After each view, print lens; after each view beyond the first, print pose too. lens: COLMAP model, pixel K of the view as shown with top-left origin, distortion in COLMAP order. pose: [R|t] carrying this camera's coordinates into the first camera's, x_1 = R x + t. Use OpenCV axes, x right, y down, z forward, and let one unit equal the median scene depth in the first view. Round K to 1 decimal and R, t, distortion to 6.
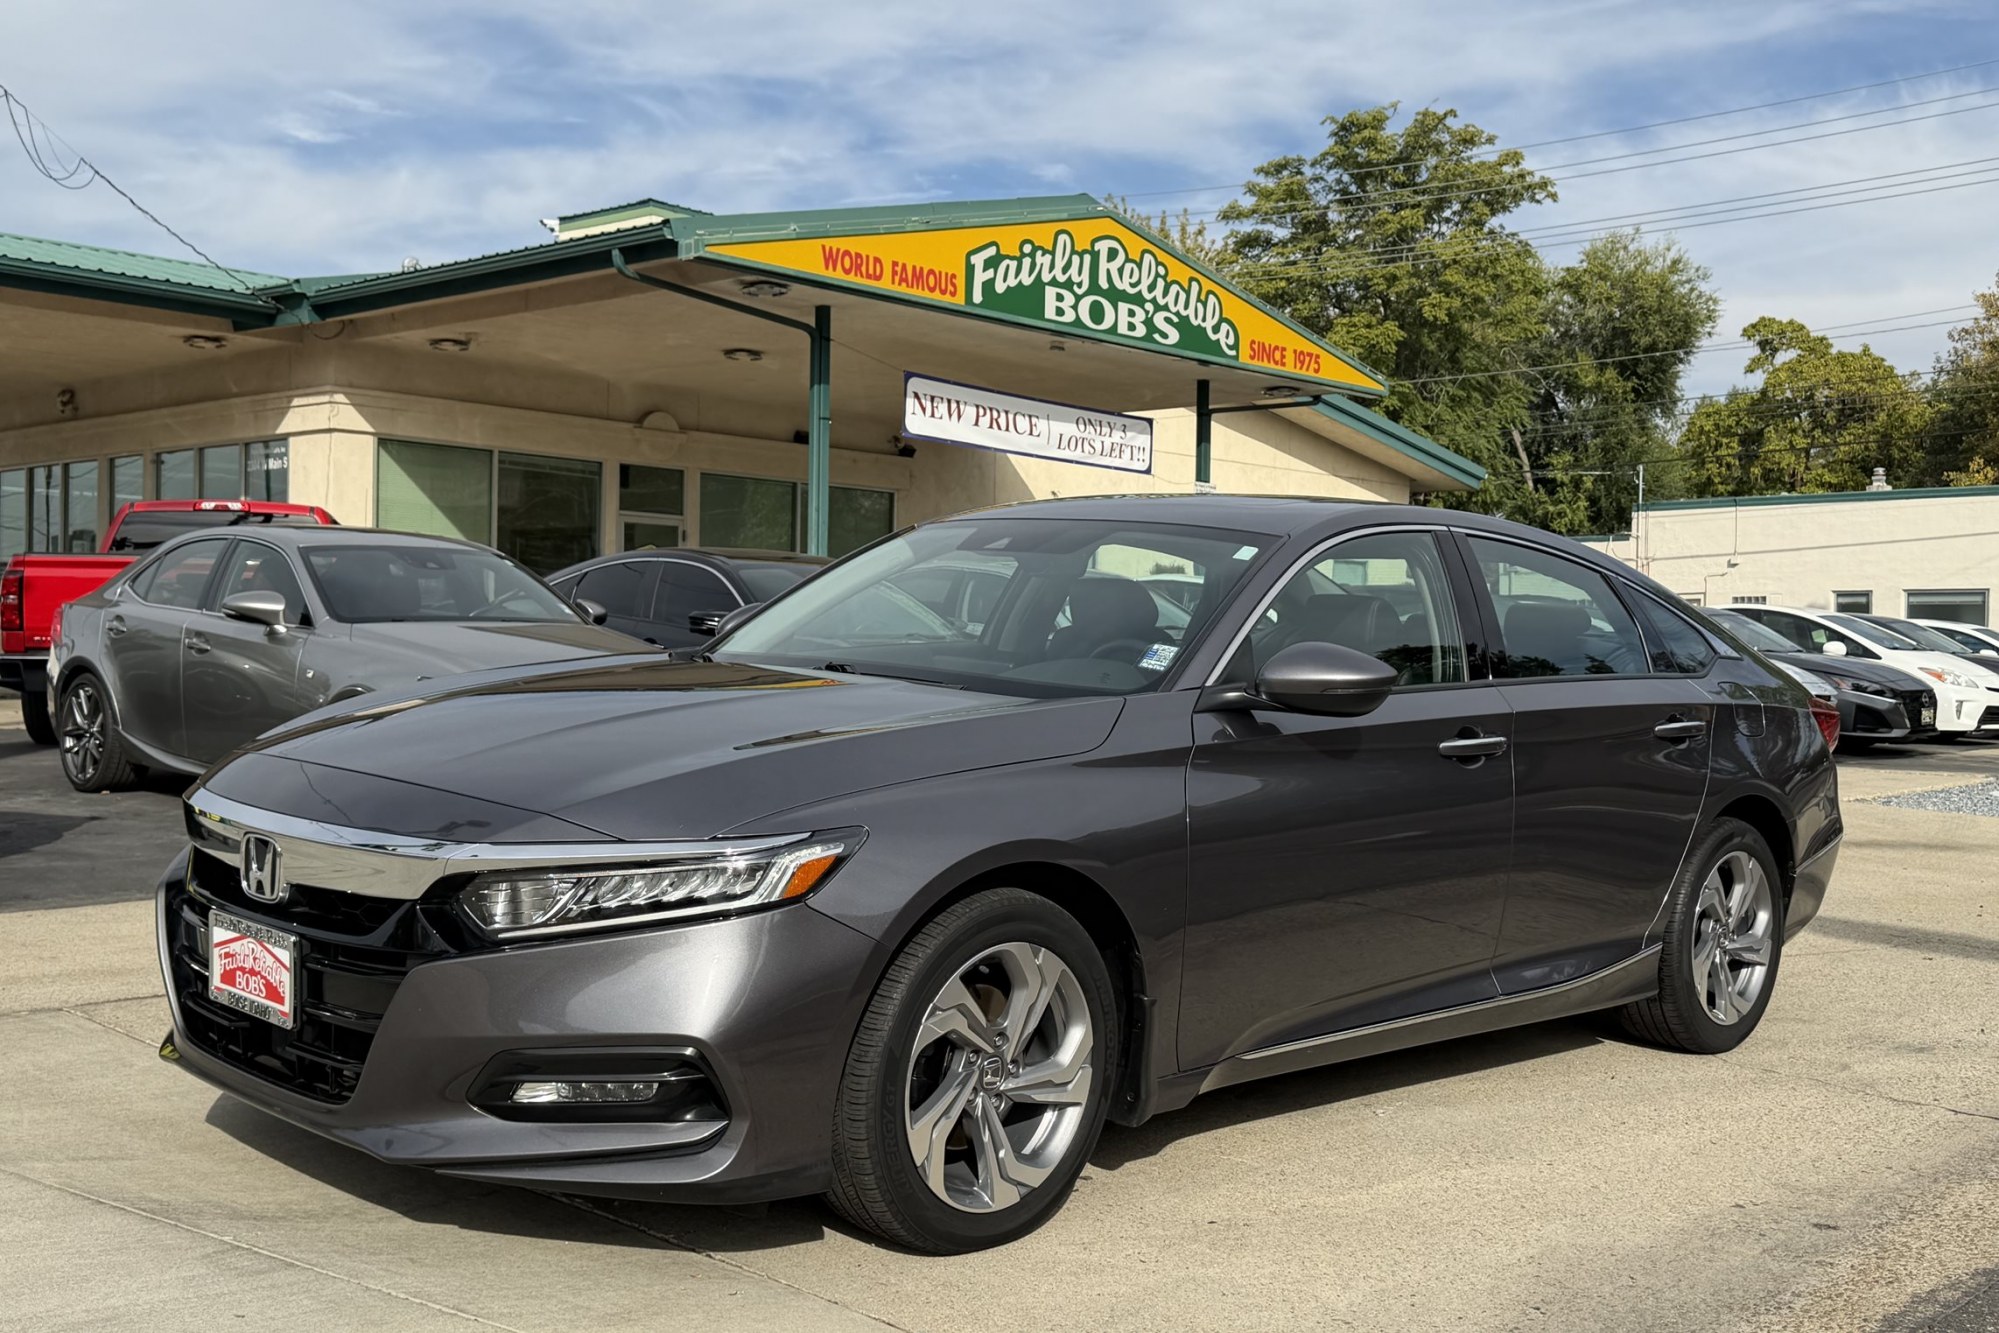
lens RADIAL K [[2135.5, 0, 1023.6], [0, 2135.5, 669.2], [0, 0, 1]] dist [0.216848, -0.491294]
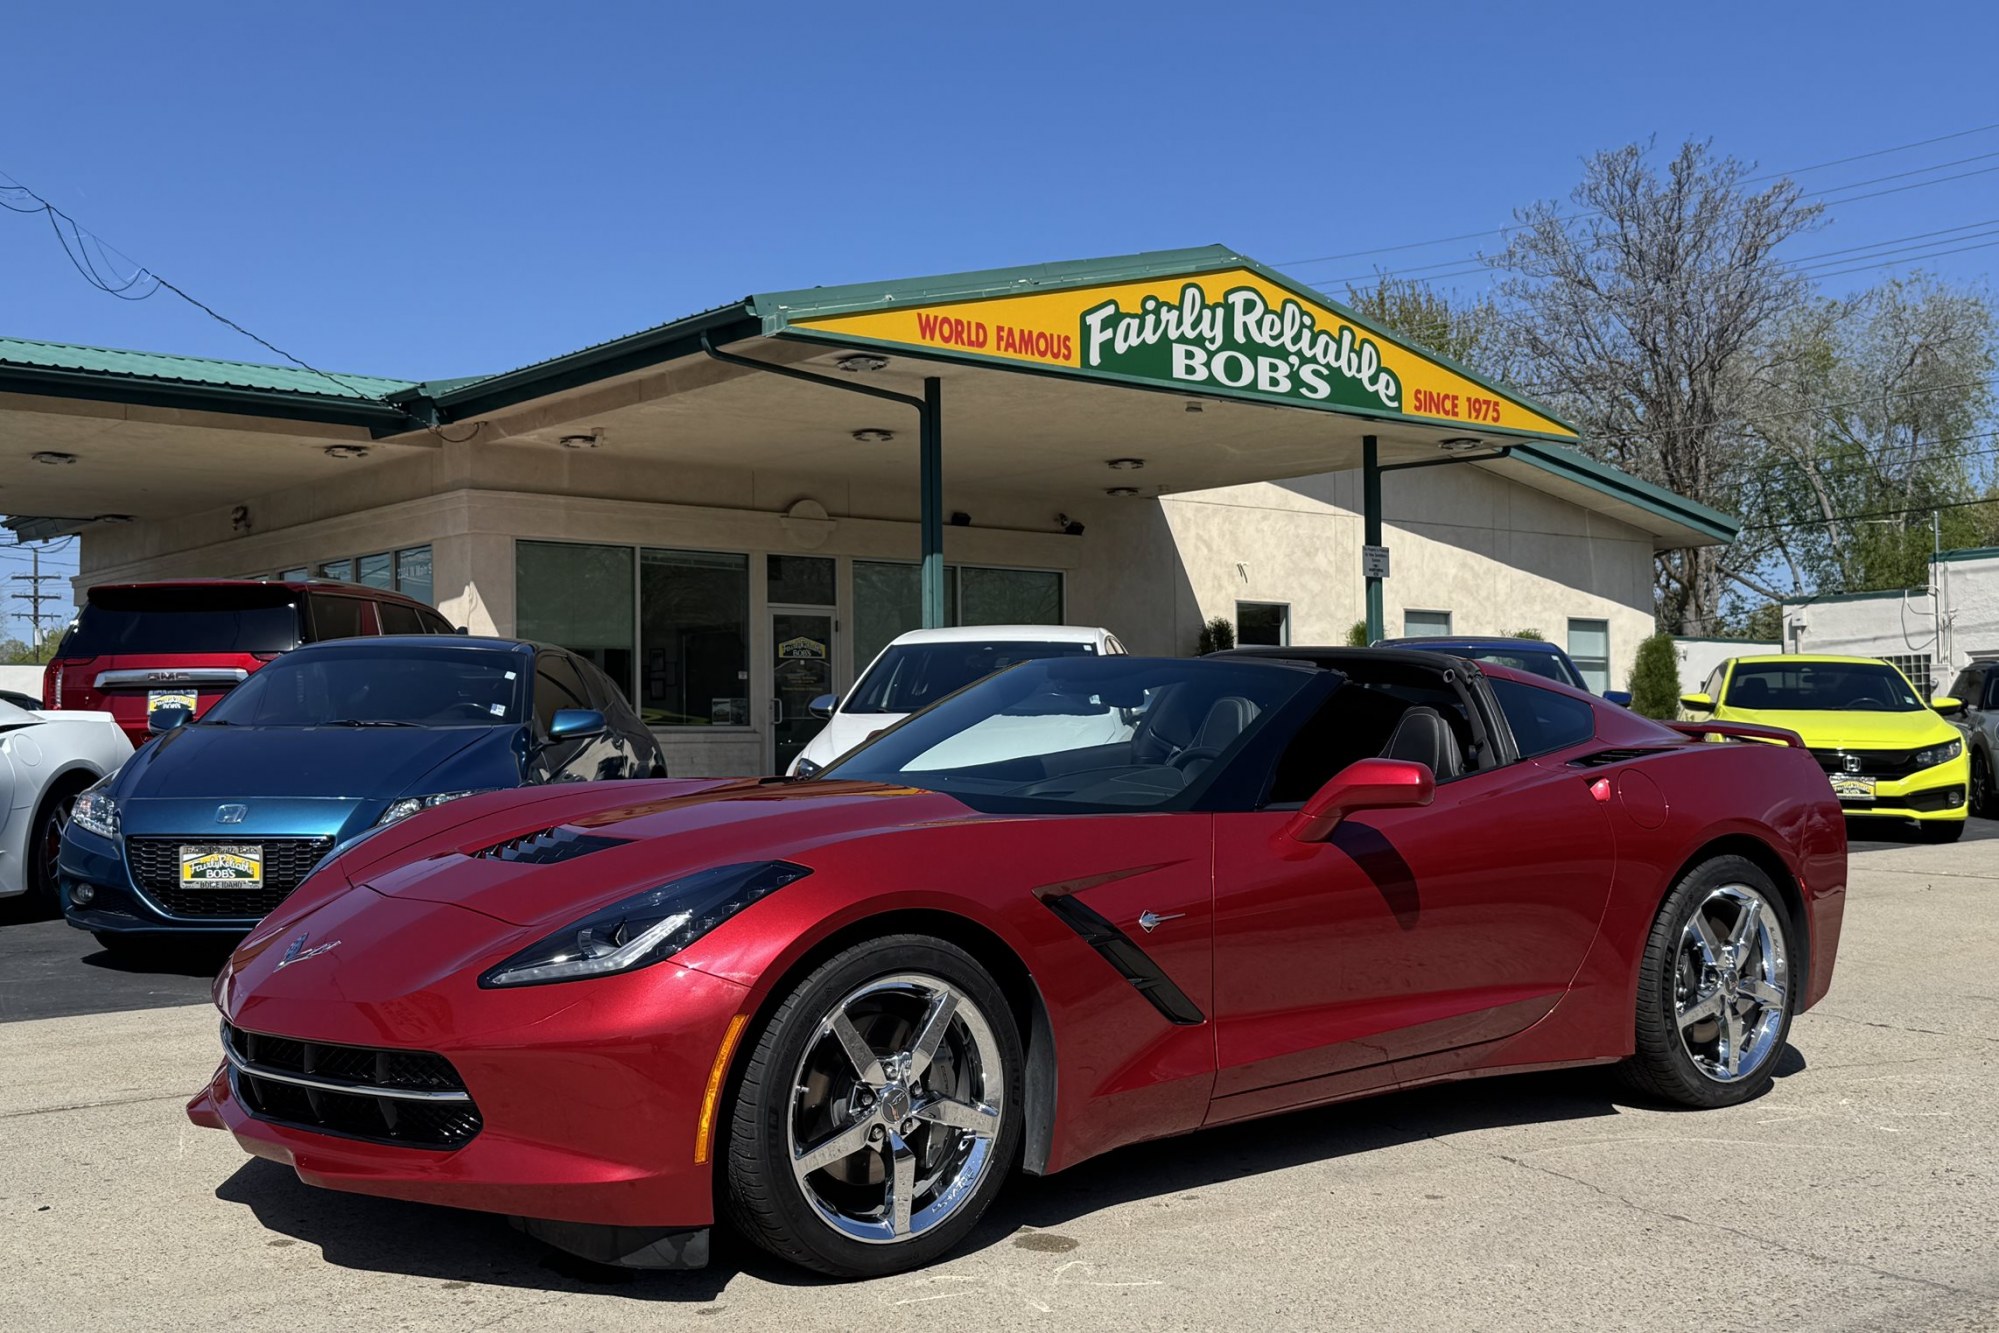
lens RADIAL K [[2194.4, 0, 996.2], [0, 2194.4, 669.0], [0, 0, 1]] dist [0.216728, -0.517457]
pose [[0.989127, -0.036233, -0.142529, 0.061254], [0.030277, 0.998584, -0.043739, 0.003051], [0.143912, 0.038948, 0.988824, 0.039136]]
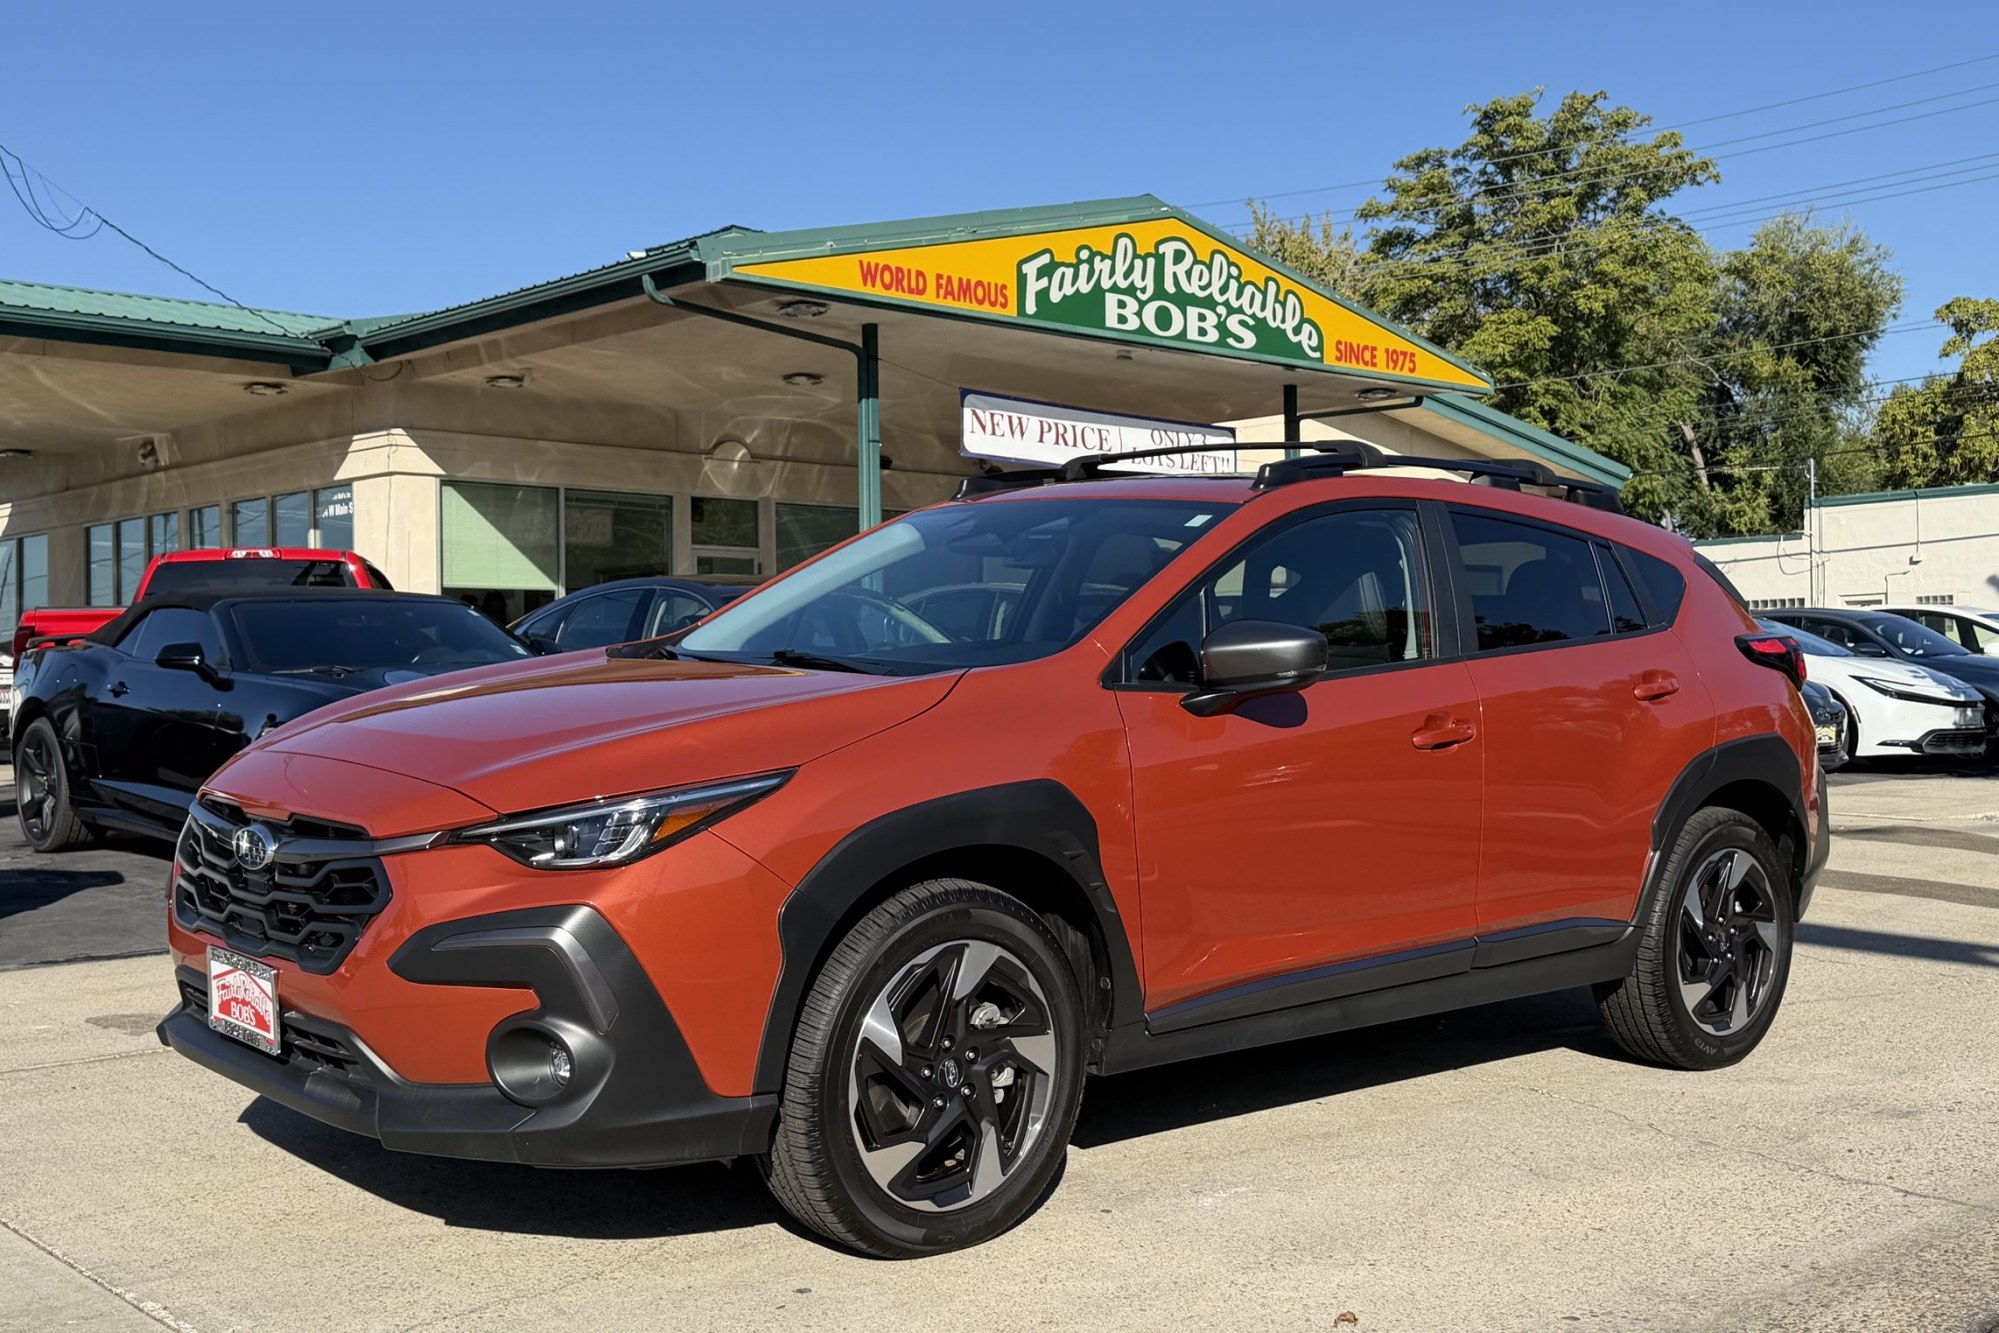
lens RADIAL K [[2194.4, 0, 996.2], [0, 2194.4, 669.0], [0, 0, 1]] dist [0.216728, -0.517457]
pose [[0.995626, -0.028833, -0.088872, 0.040792], [0.027733, 0.999523, -0.013593, -0.000133], [0.089222, 0.011069, 0.995950, 0.023184]]
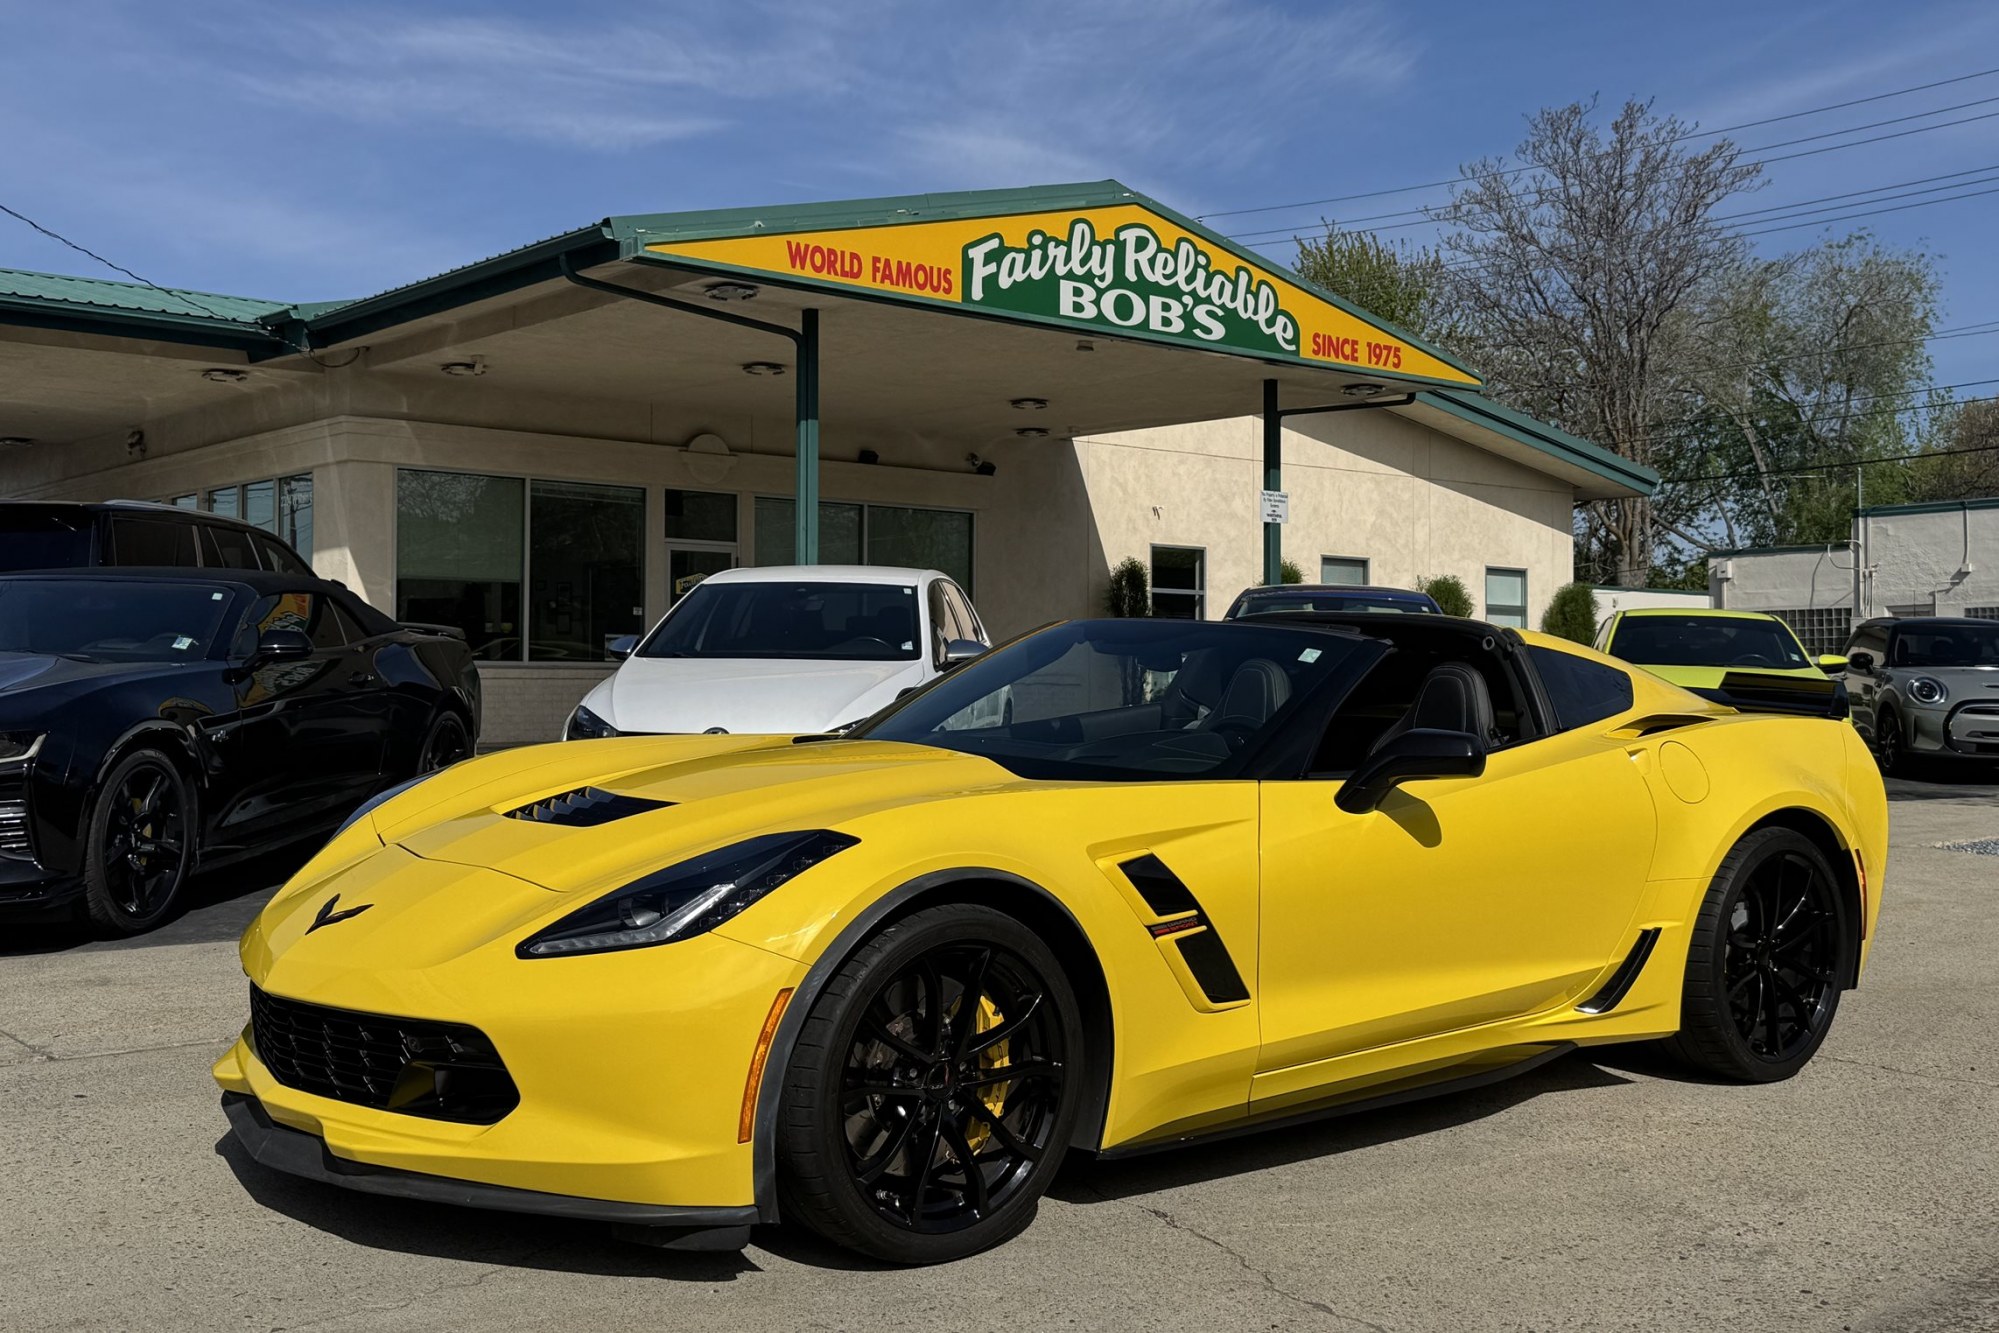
lens RADIAL K [[2120.0, 0, 999.8], [0, 2120.0, 640.7], [0, 0, 1]] dist [0.191726, -0.441987]
pose [[0.991182, -0.017655, -0.131324, 0.093933], [0.014160, 0.999522, -0.027499, 0.000280], [0.131746, 0.025397, 0.990958, 0.091608]]
